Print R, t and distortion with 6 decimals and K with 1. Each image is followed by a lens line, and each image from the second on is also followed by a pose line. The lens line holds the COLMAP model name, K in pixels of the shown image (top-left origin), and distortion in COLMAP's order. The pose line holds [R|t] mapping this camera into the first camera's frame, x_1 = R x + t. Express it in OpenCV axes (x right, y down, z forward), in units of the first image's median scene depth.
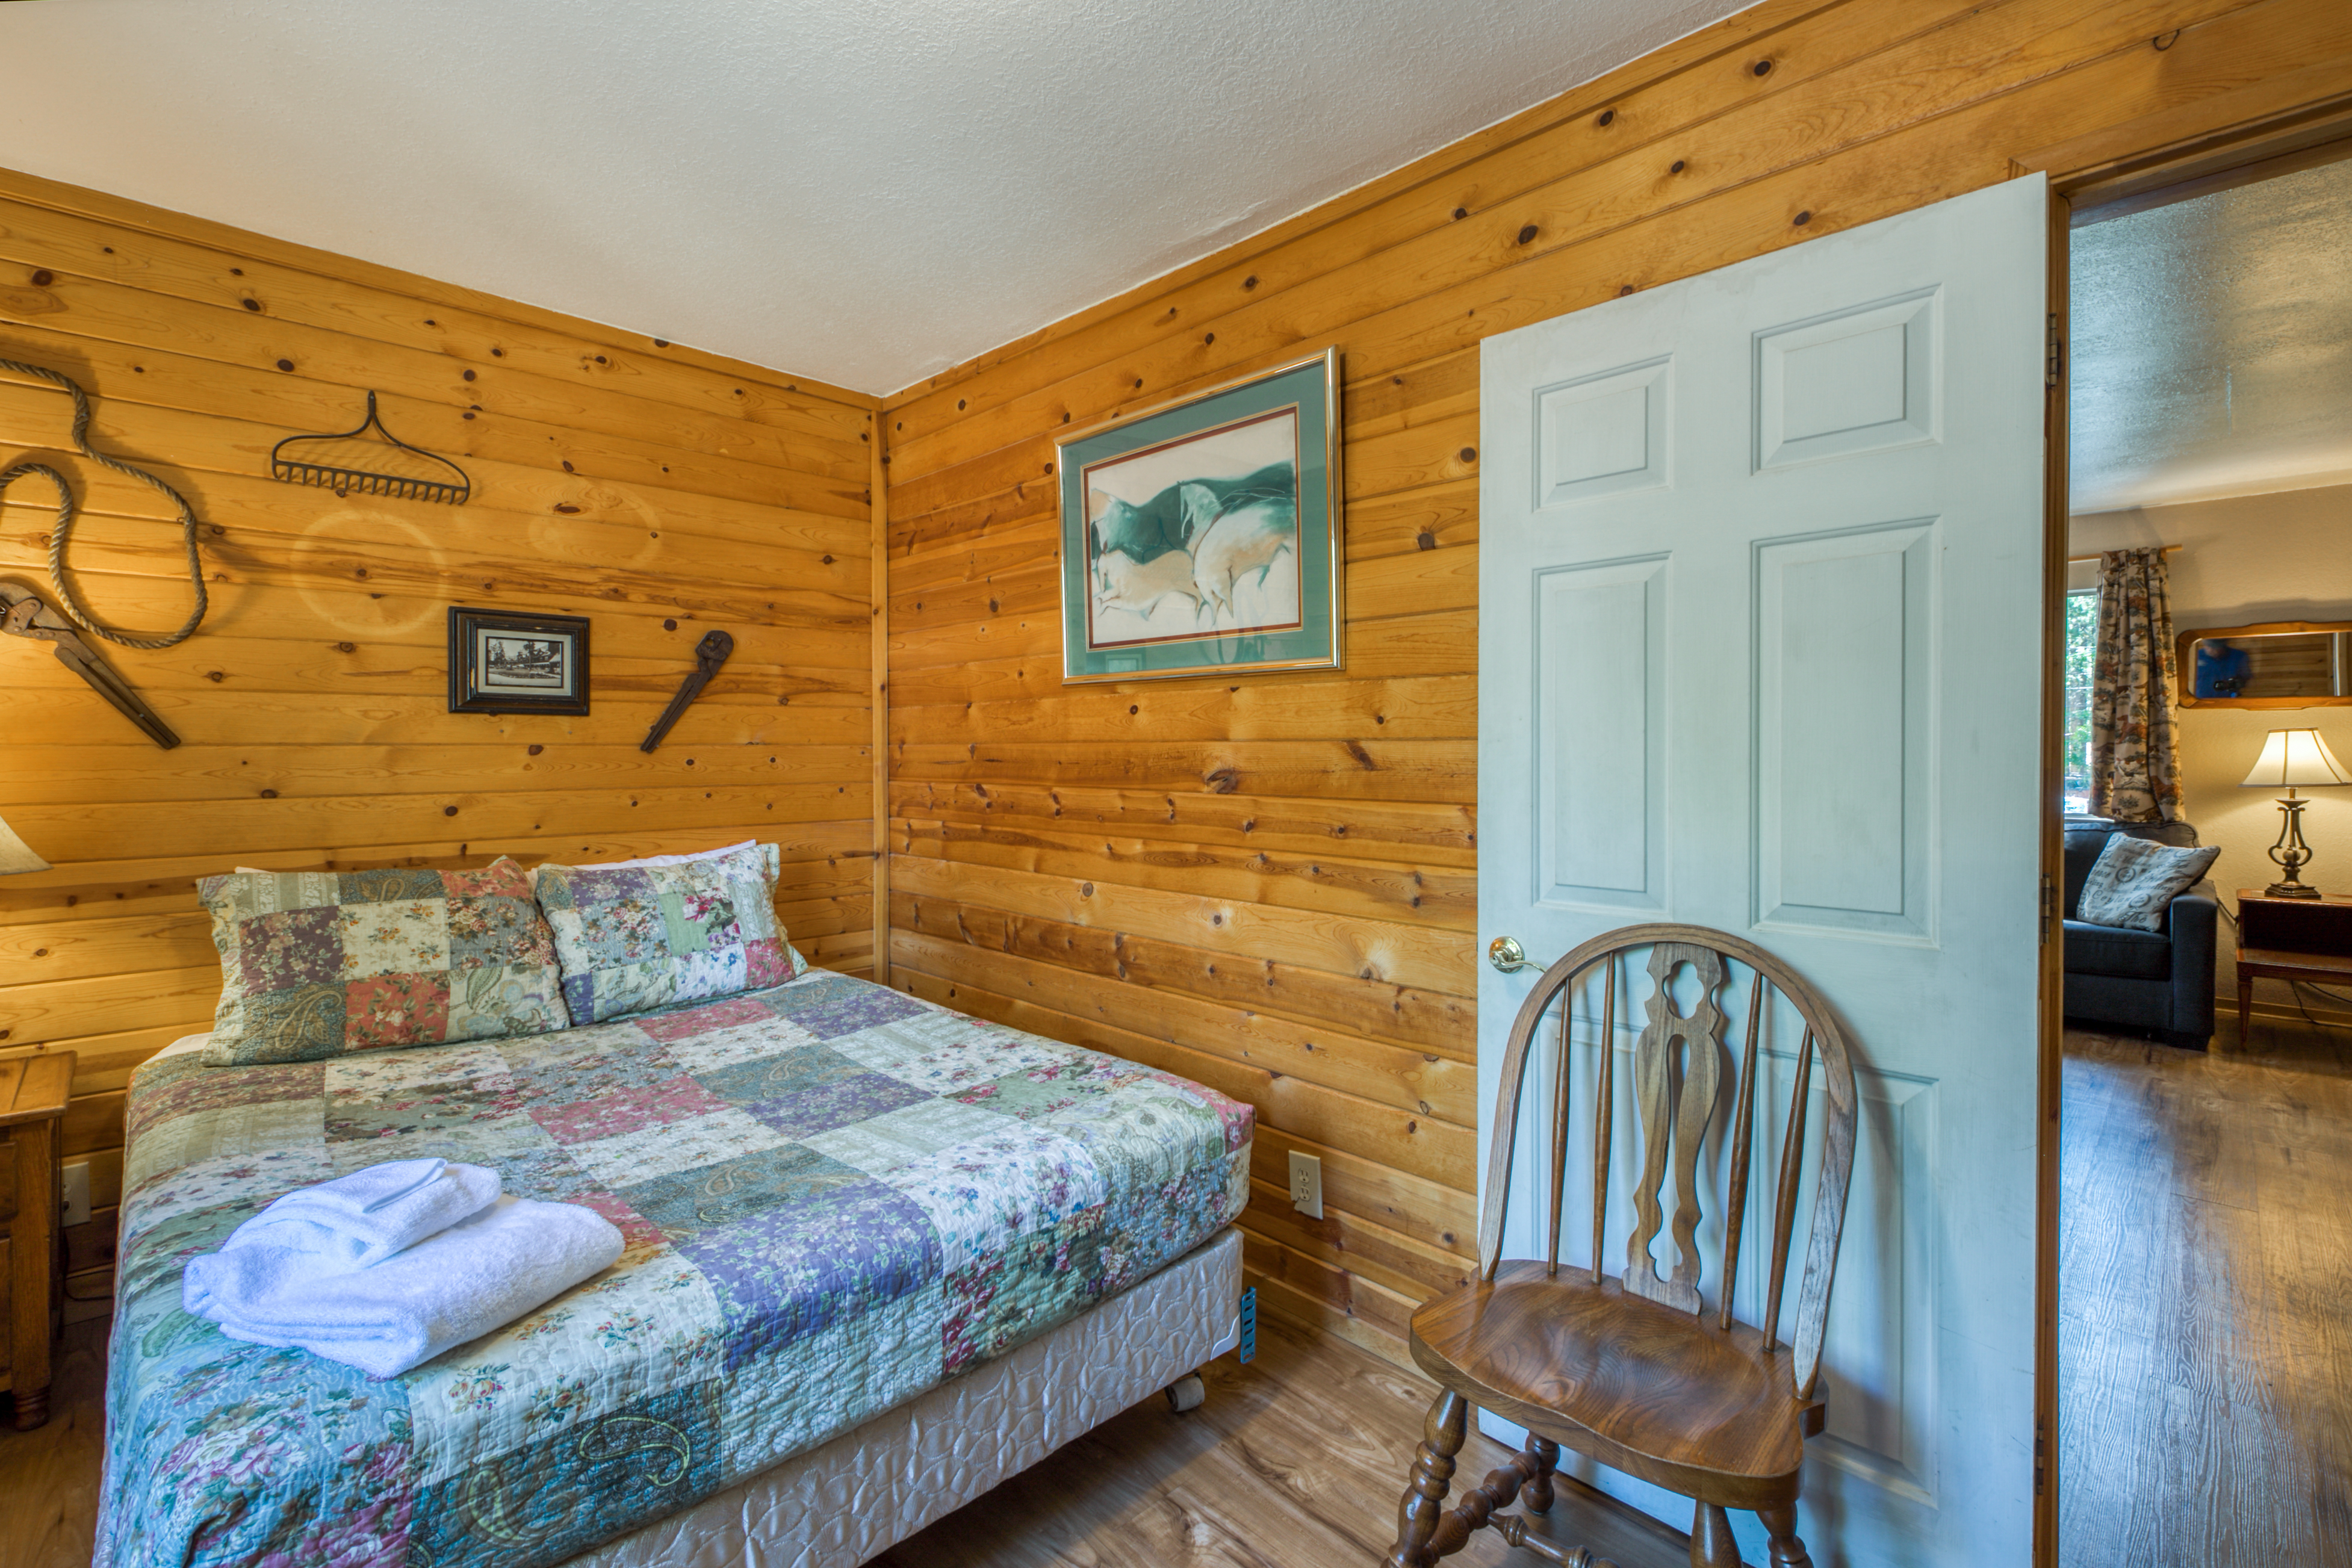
lens RADIAL K [[1061.3, 0, 1174.6], [0, 1061.3, 762.6], [0, 0, 1]] dist [0.001512, -0.000797]
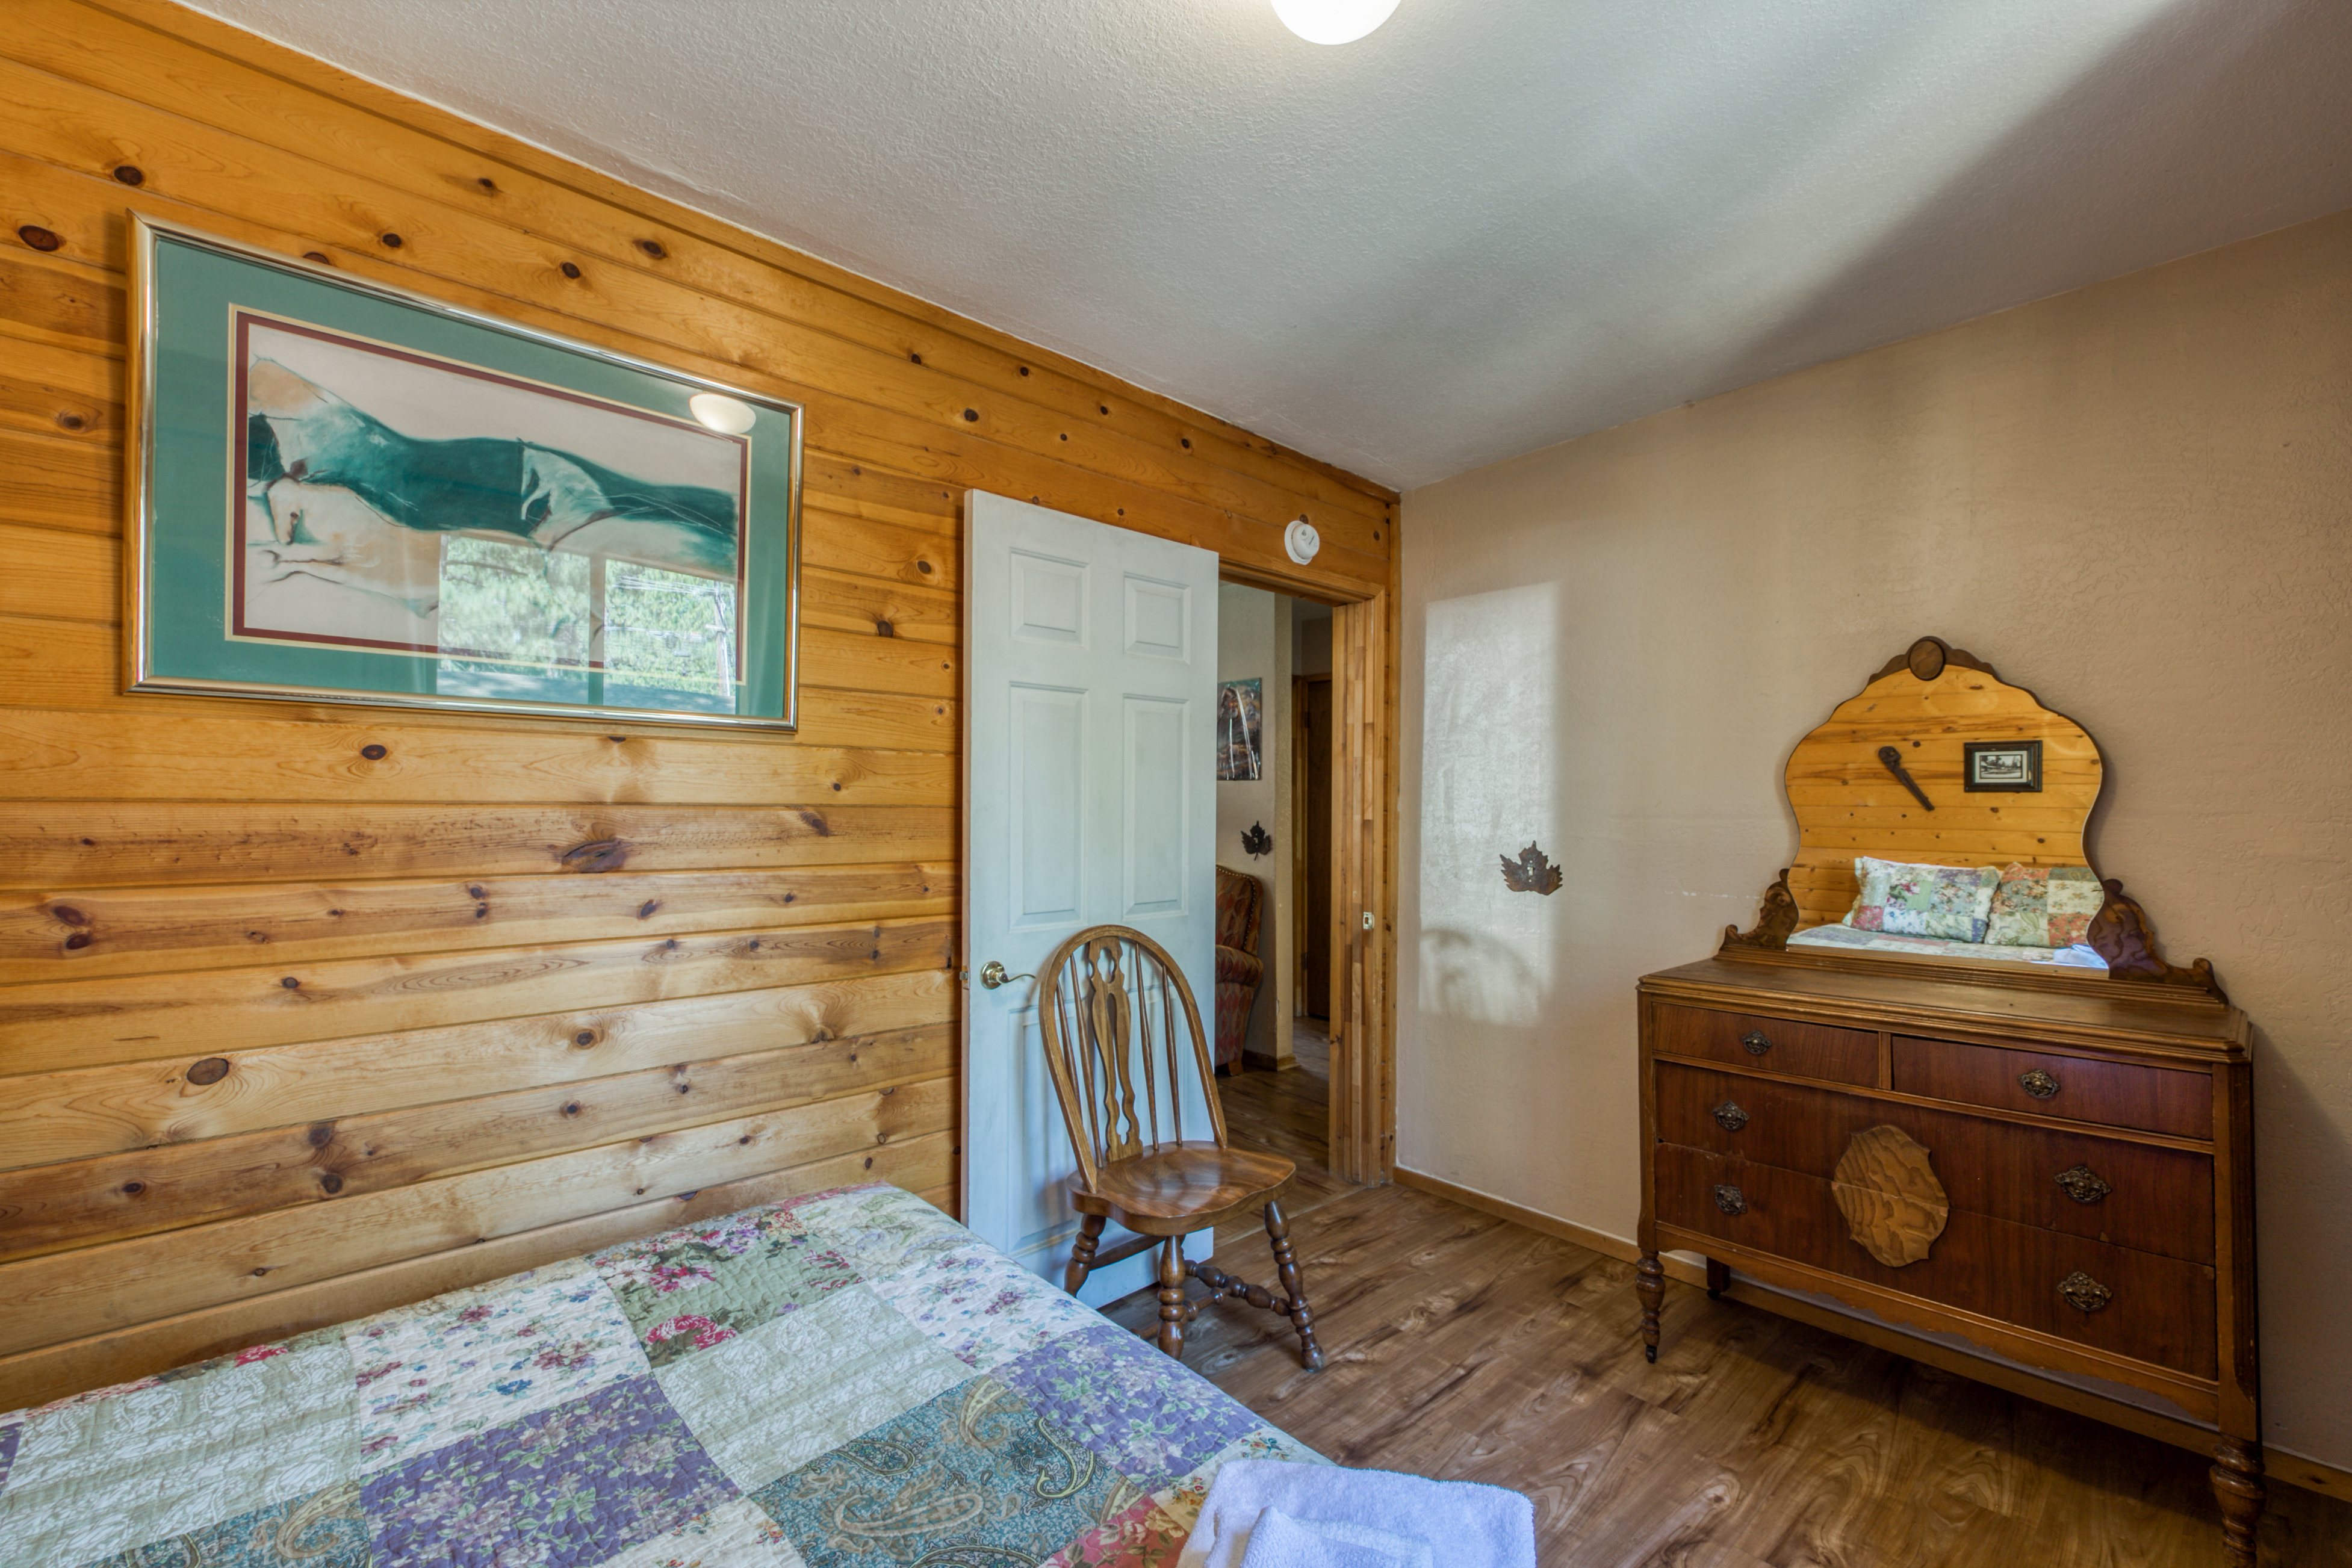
lens RADIAL K [[987.2, 0, 1217.4], [0, 987.2, 803.5], [0, 0, 1]] dist [-0.000592, -0.000402]
pose [[0.009072, 0.003876, 0.999951, -0.665200], [0.003981, 0.999984, -0.003912, -0.016719], [-0.999951, 0.004016, 0.009056, 0.539235]]
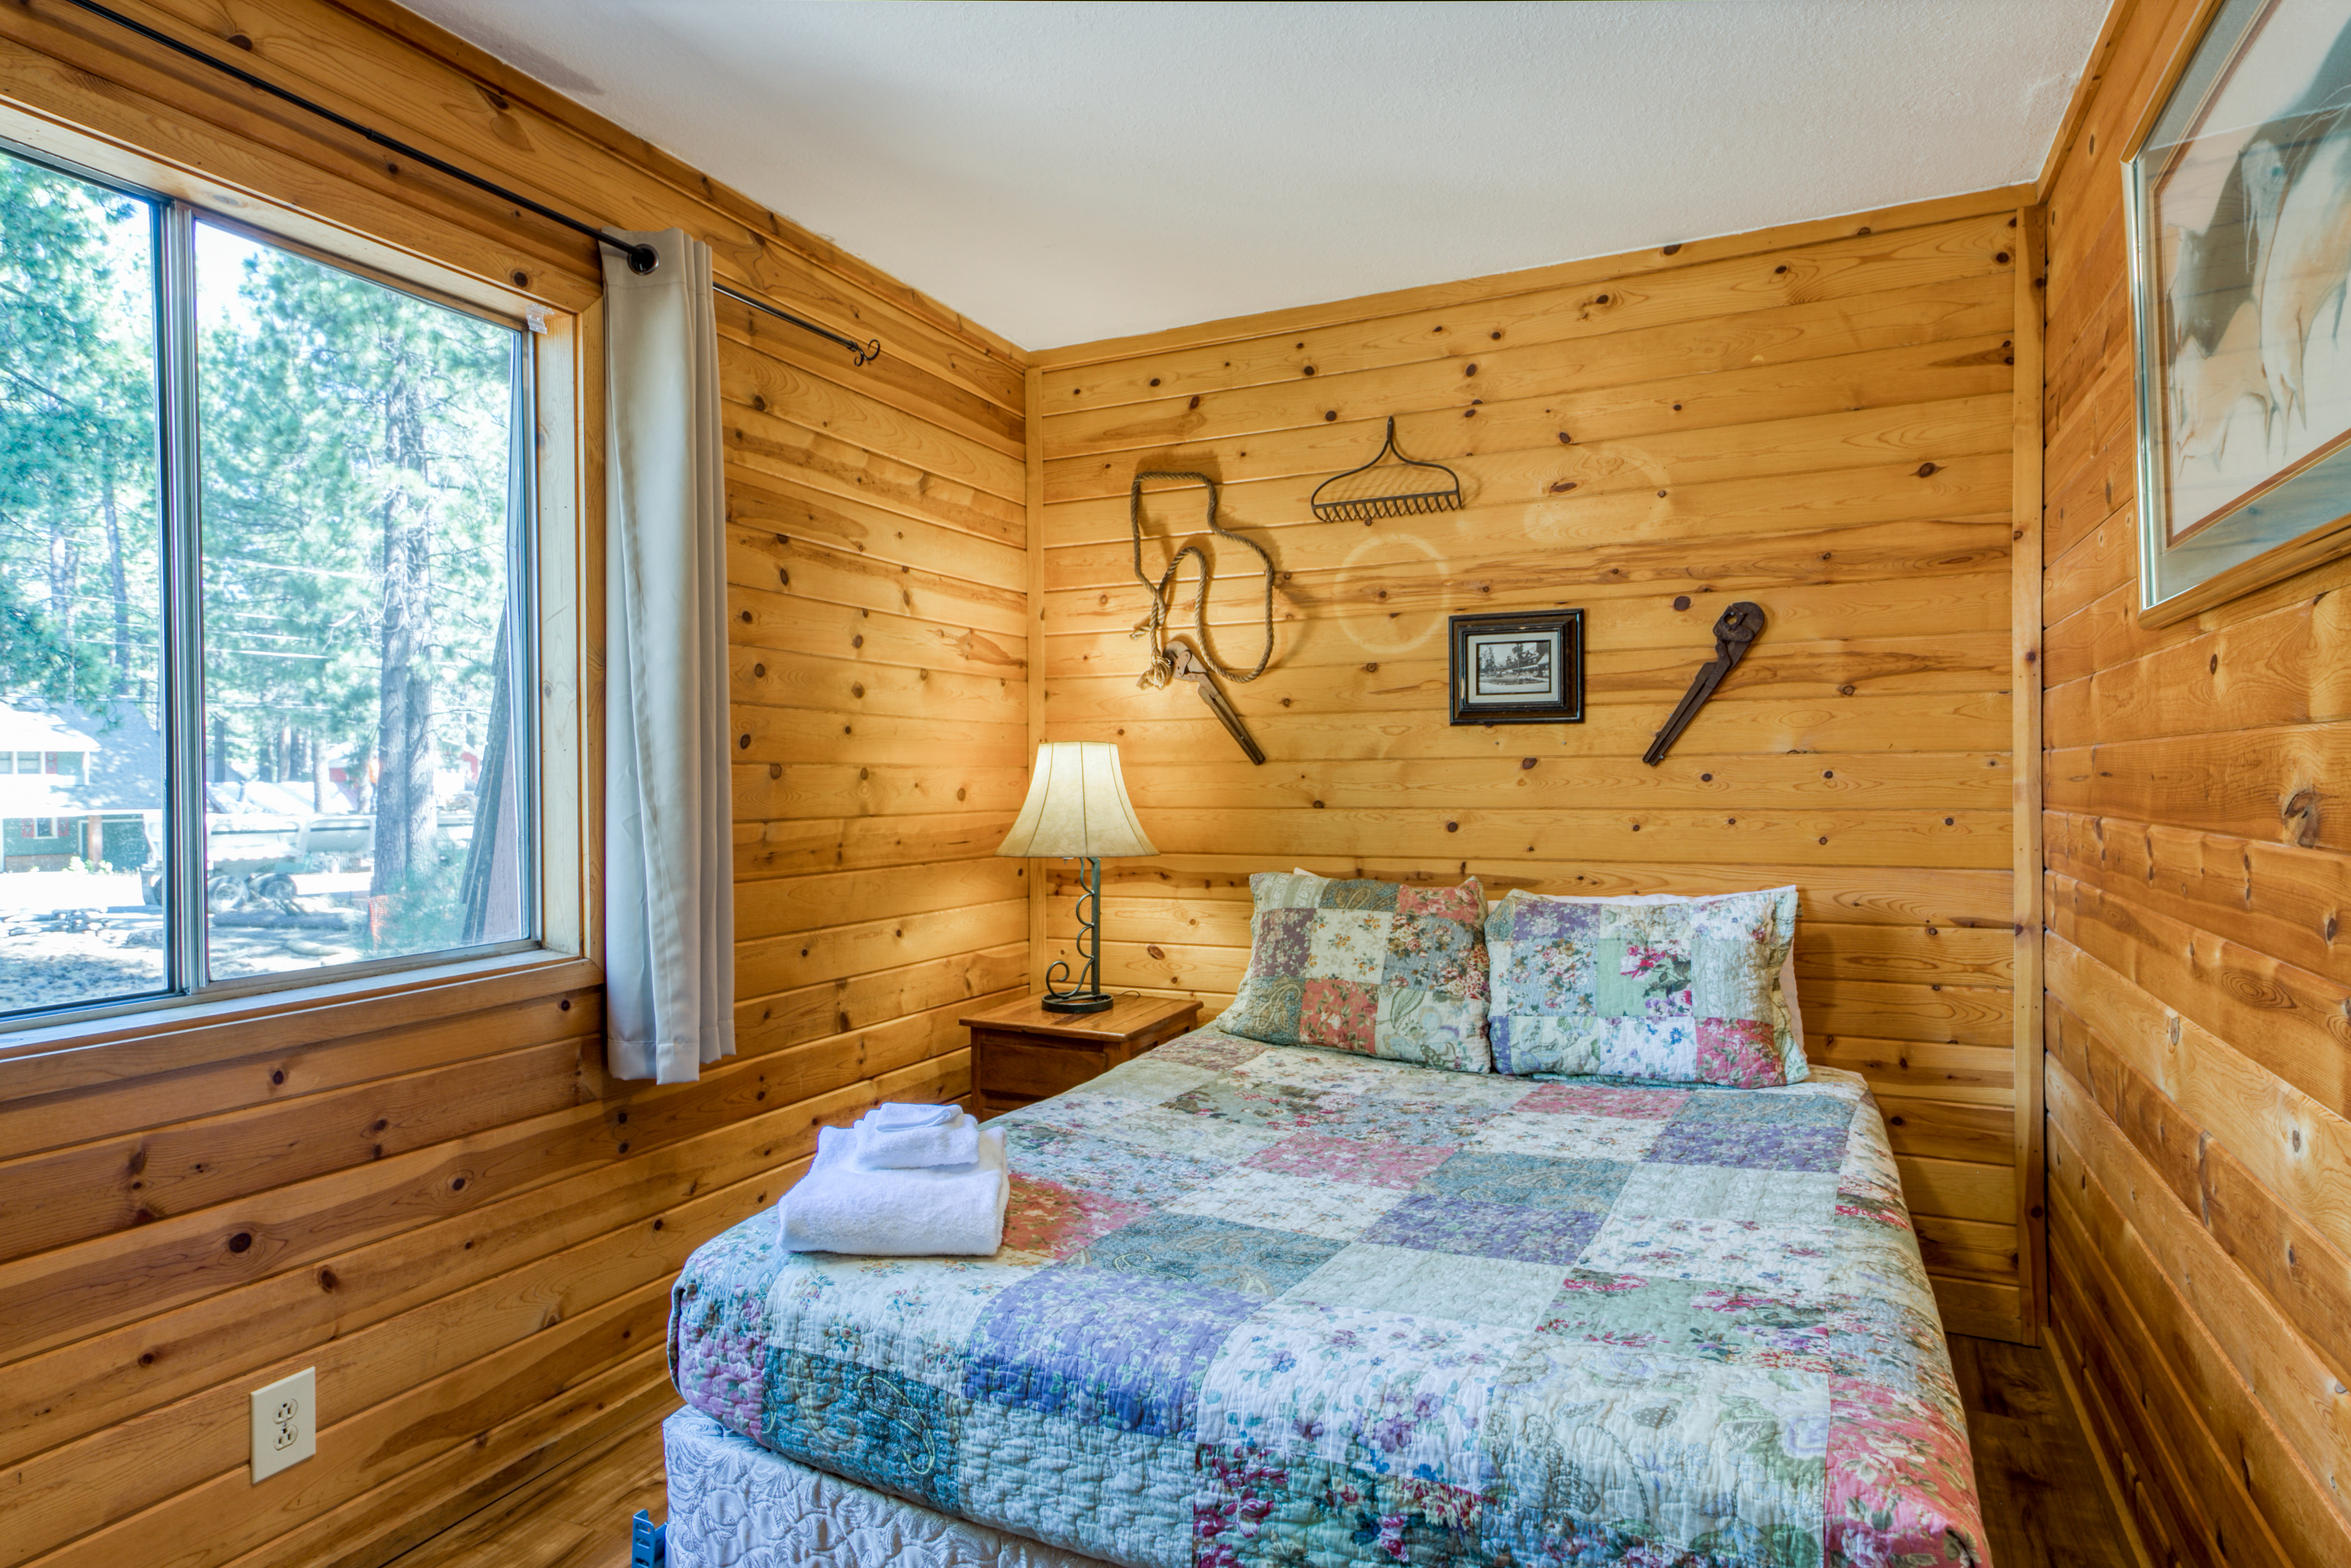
lens RADIAL K [[1308.9, 0, 1175.5], [0, 1308.9, 784.0], [0, 0, 1]] dist [0.035618, -0.000266]
pose [[0.342609, 0.004485, -0.939467, 0.394819], [-0.005651, 0.999980, 0.002713, 0.004897], [0.939461, 0.004380, 0.342627, 0.388941]]
